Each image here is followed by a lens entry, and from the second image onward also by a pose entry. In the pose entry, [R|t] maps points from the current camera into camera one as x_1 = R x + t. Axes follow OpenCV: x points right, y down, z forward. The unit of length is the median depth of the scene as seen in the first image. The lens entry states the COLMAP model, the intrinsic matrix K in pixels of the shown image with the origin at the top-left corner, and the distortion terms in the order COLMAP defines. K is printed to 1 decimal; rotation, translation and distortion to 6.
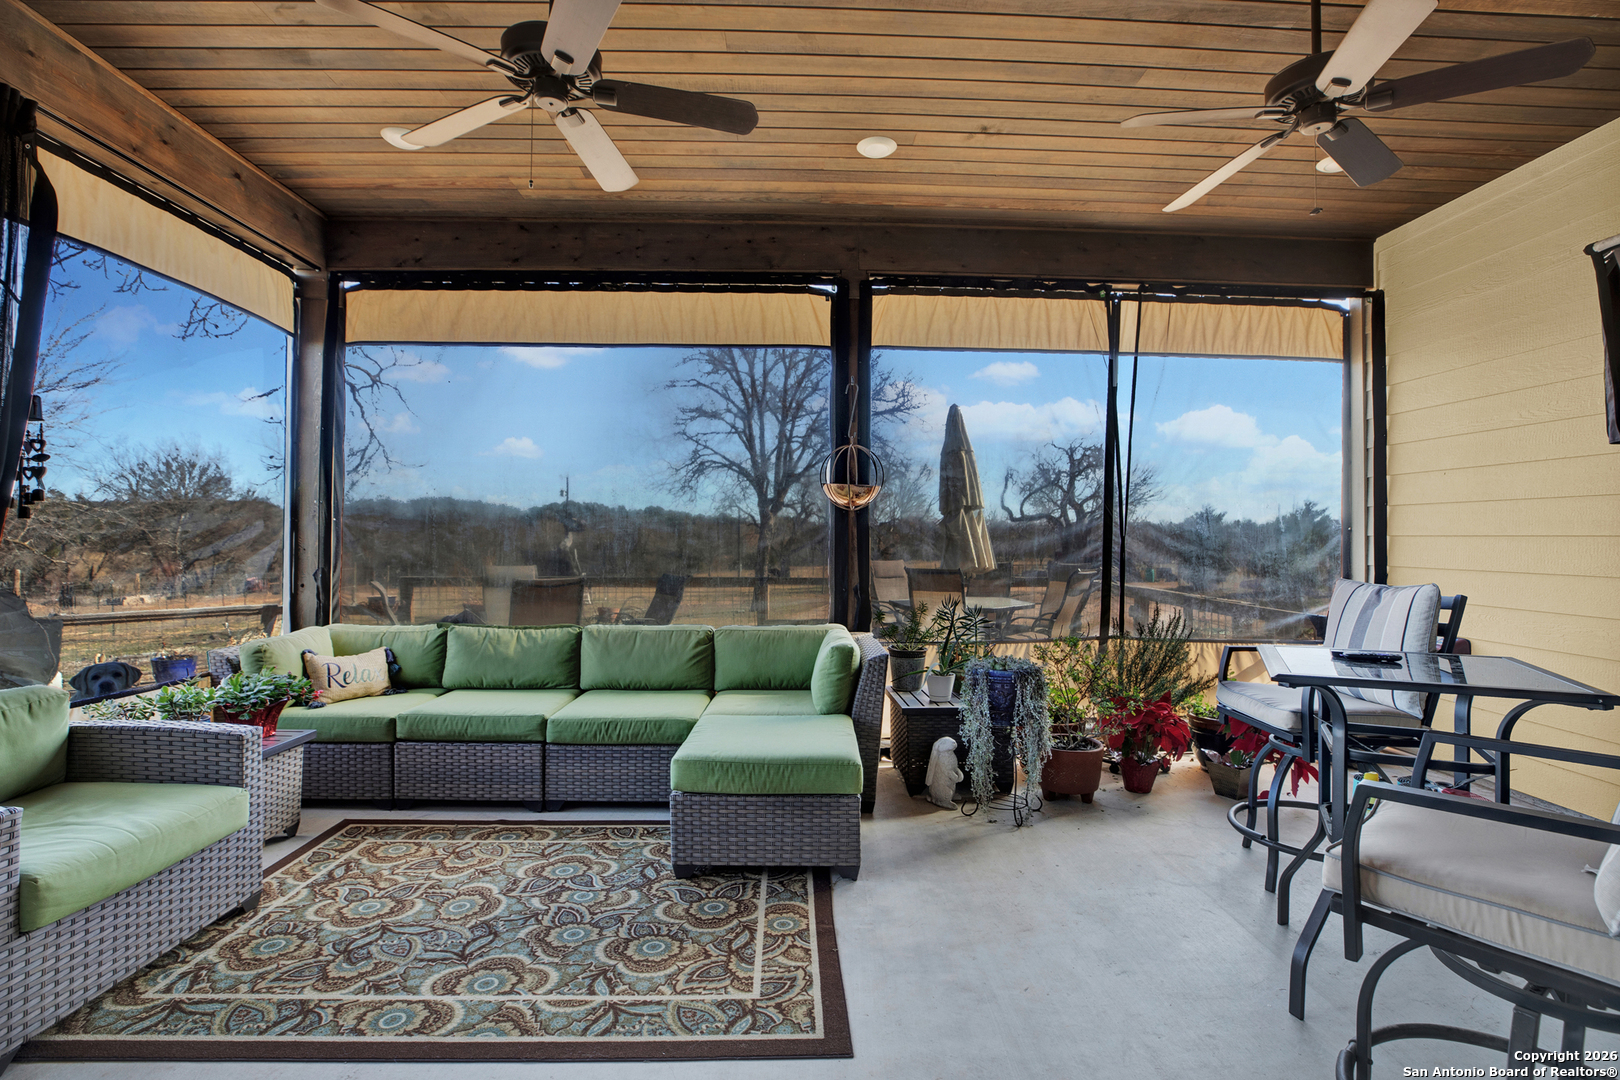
lens RADIAL K [[762.6, 0, 803.0], [0, 762.6, 537.3], [0, 0, 1]] dist [-0.030475, 0.006291]
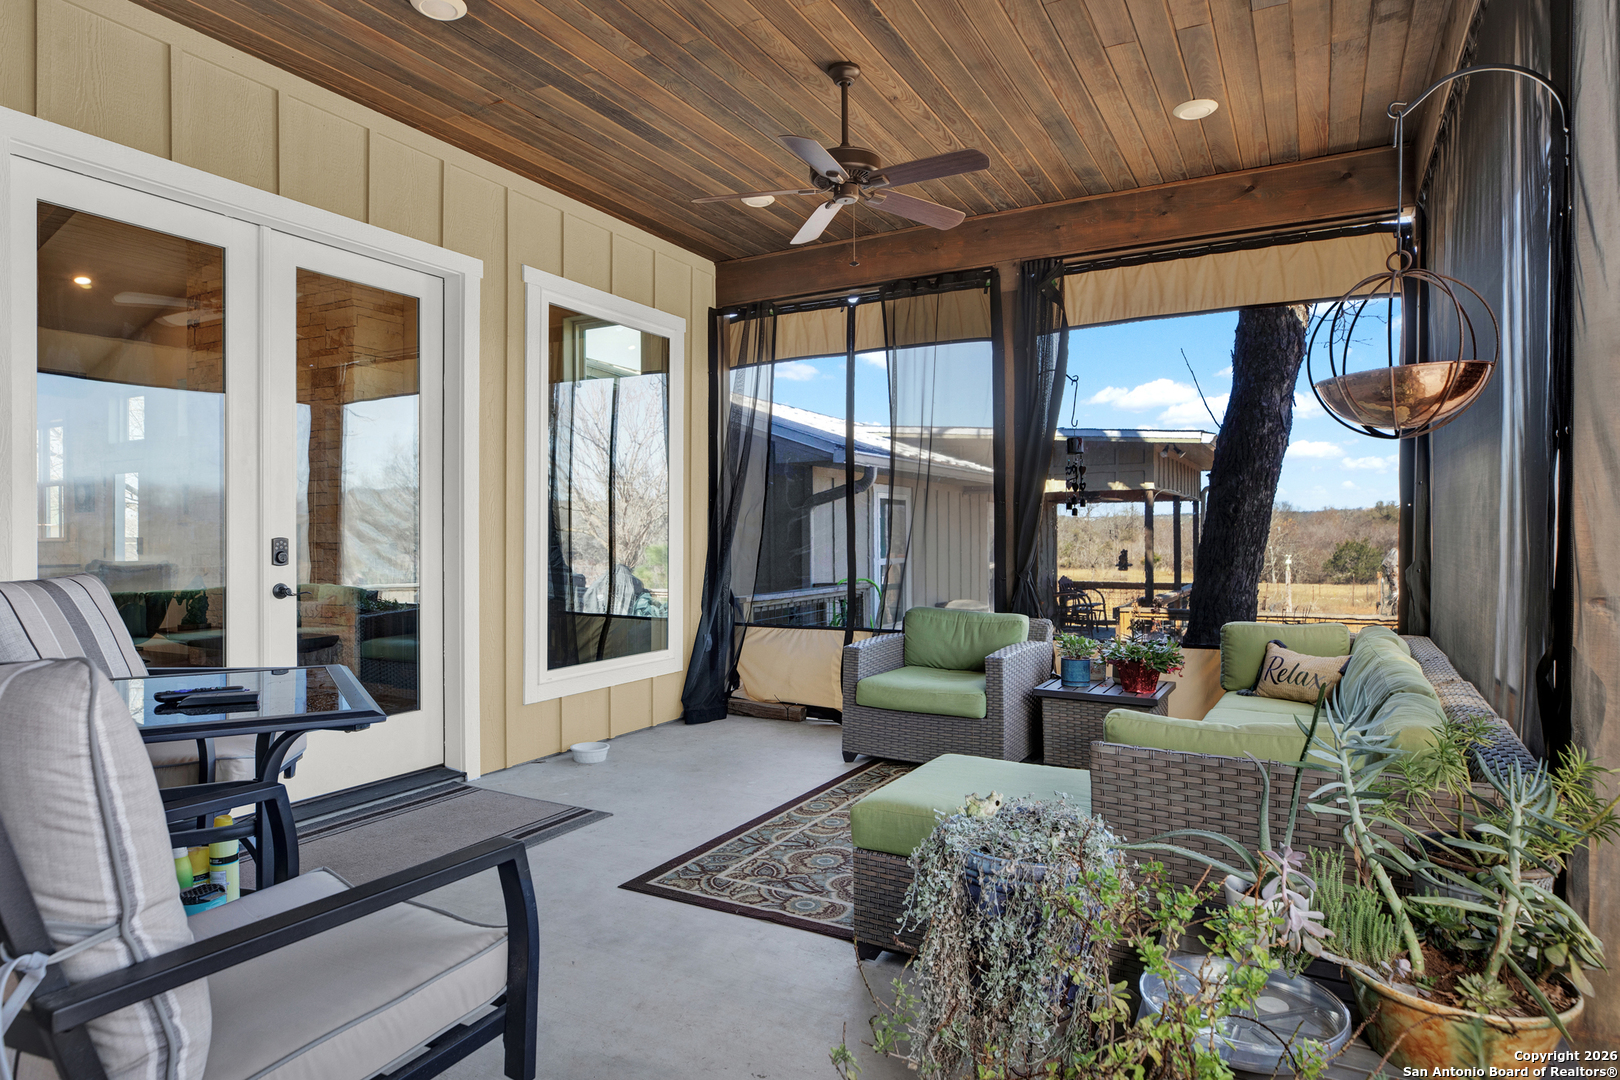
lens RADIAL K [[933.5, 0, 804.7], [0, 933.5, 541.3], [0, 0, 1]] dist [0.003669, 0.000224]
pose [[-0.501347, 0.001813, -0.865244, 1.247260], [0.004497, 0.999990, -0.000510, 0.033773], [0.865234, -0.004146, -0.501350, 1.929901]]
